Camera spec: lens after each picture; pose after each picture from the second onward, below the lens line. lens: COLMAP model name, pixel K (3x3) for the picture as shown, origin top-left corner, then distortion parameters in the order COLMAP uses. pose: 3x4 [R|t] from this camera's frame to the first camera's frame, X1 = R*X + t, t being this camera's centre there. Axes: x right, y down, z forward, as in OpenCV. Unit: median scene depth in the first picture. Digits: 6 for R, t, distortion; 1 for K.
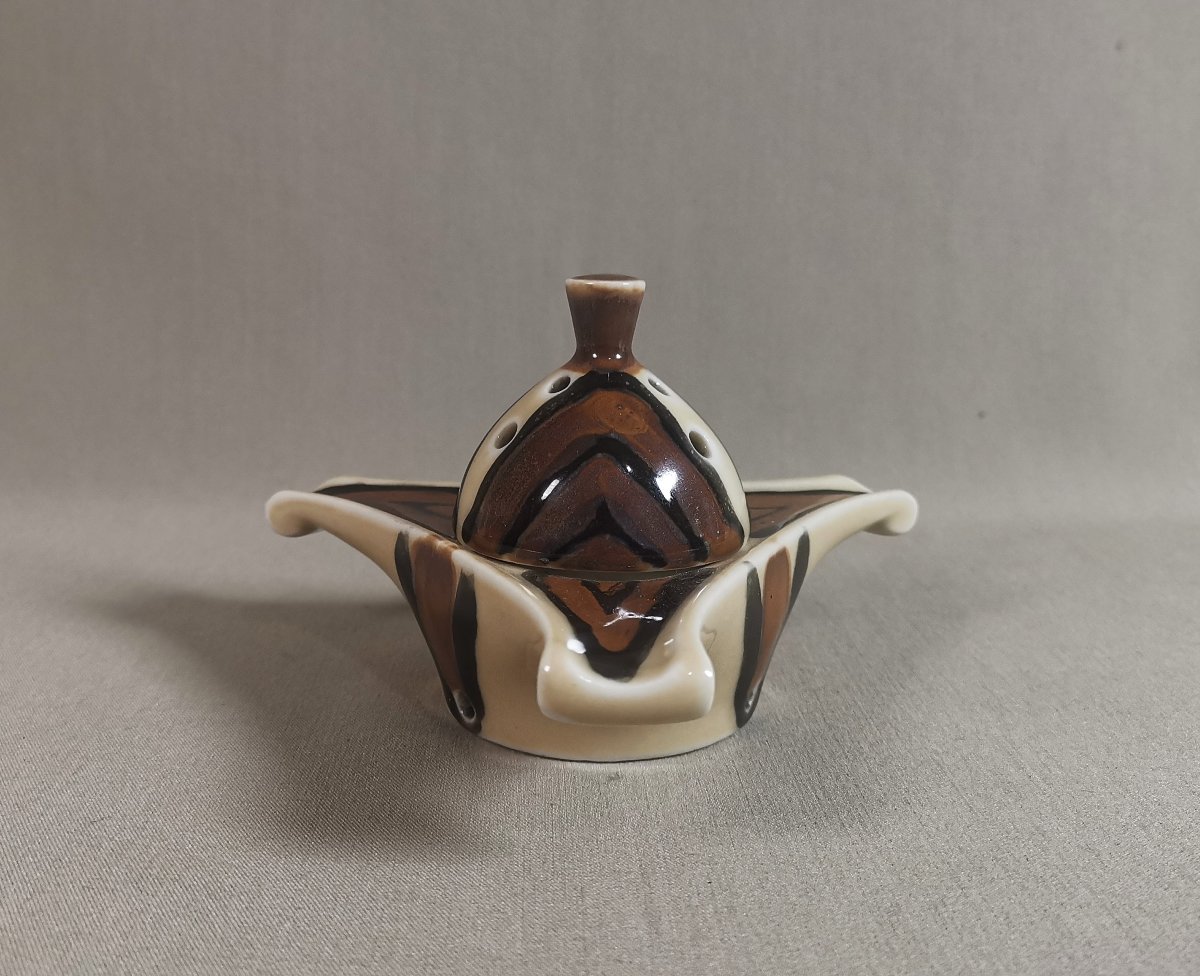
lens RADIAL K [[1073.0, 0, 600.0], [0, 1073.0, 488.0], [0, 0, 1]] dist [-0.000104, 0.009297]
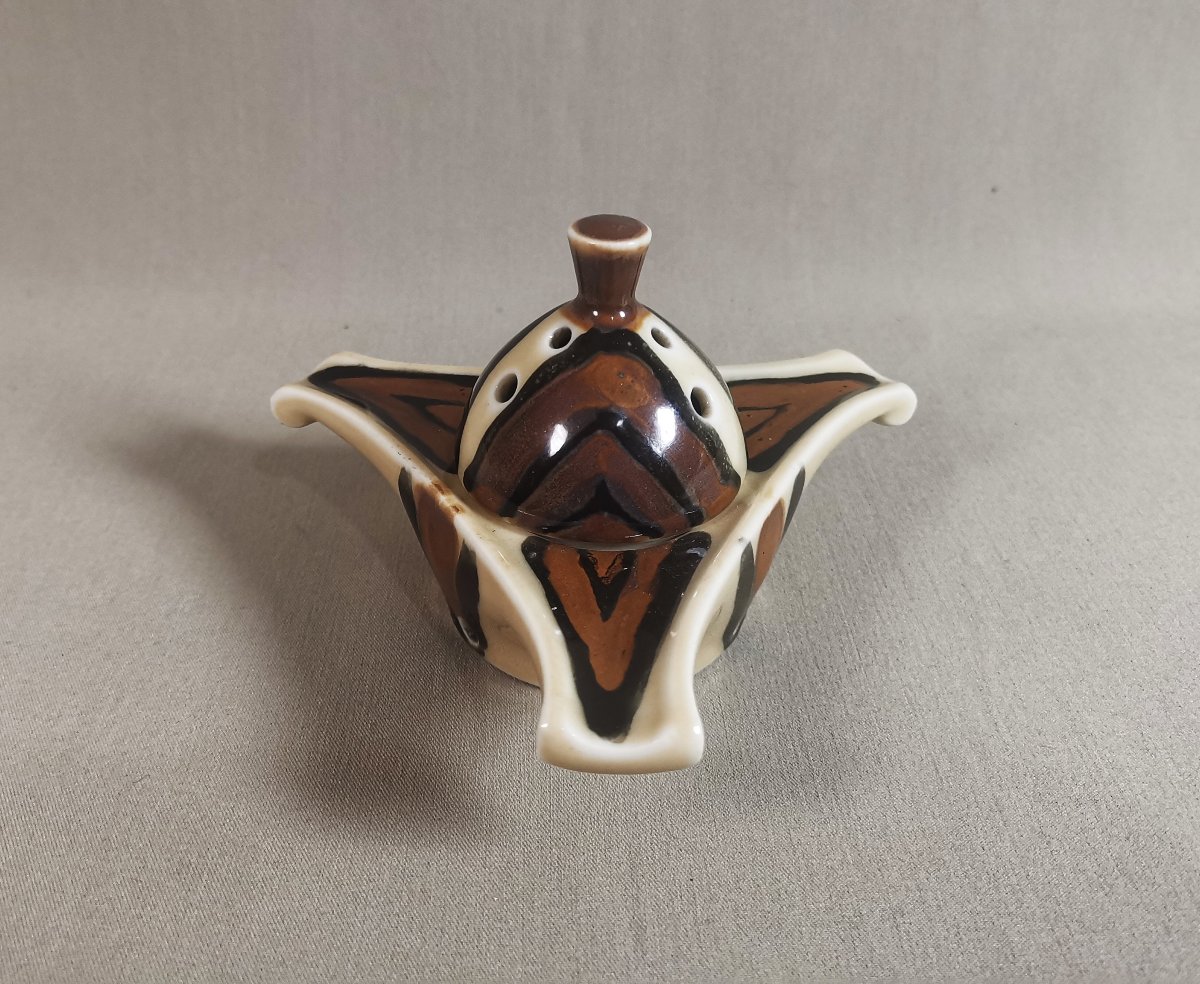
lens RADIAL K [[1036.7, 0, 576.5], [0, 1036.7, 491.9], [0, 0, 1]] dist [0.001177, -0.000616]
pose [[0.999659, 0.017993, -0.018938, -0.002501], [-0.012399, 0.964923, 0.262242, -0.216119], [0.022992, -0.261917, 0.964816, 0.050394]]
